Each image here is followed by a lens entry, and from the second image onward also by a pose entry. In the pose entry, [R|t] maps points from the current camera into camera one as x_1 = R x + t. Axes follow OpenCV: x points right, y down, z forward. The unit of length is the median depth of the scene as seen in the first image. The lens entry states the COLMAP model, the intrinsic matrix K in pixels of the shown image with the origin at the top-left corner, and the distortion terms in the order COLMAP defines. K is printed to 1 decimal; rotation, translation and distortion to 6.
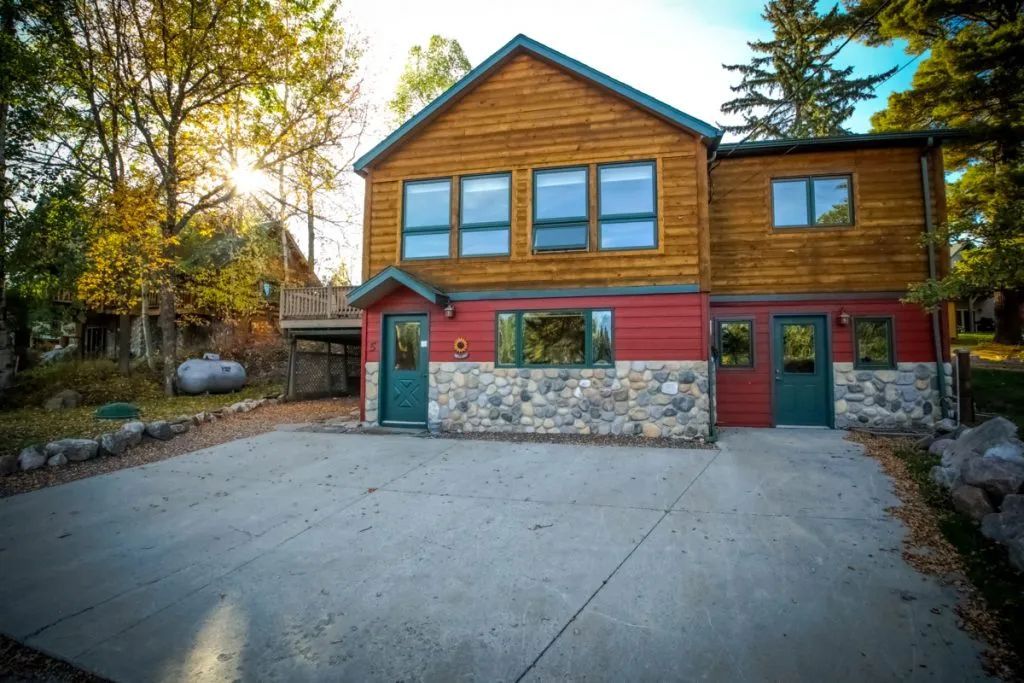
lens RADIAL K [[505.5, 0, 512.1], [0, 505.5, 334.7], [0, 0, 1]] dist [-0.048561, 0.000859]
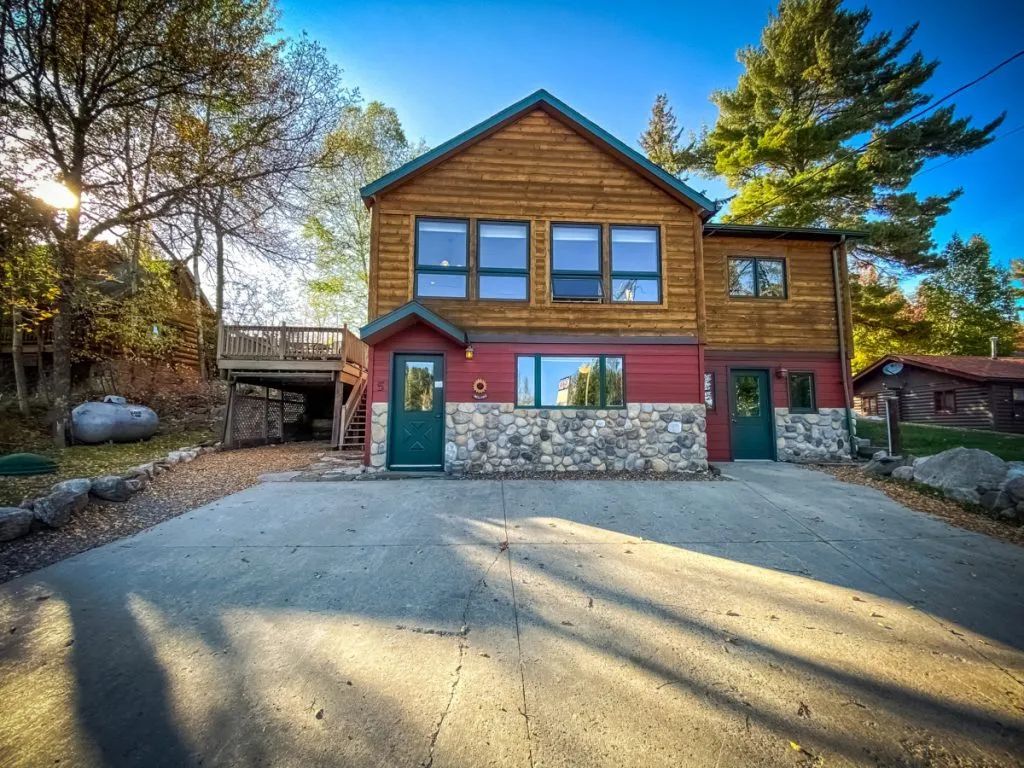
lens RADIAL K [[407.9, 0, 507.4], [0, 407.9, 384.7], [0, 0, 1]] dist [0.040841, -0.033418]
pose [[0.954240, 0.026807, 0.297839, -0.299368], [-0.020845, 0.999514, -0.023177, 0.036519], [-0.298316, 0.015908, 0.954335, 0.211056]]
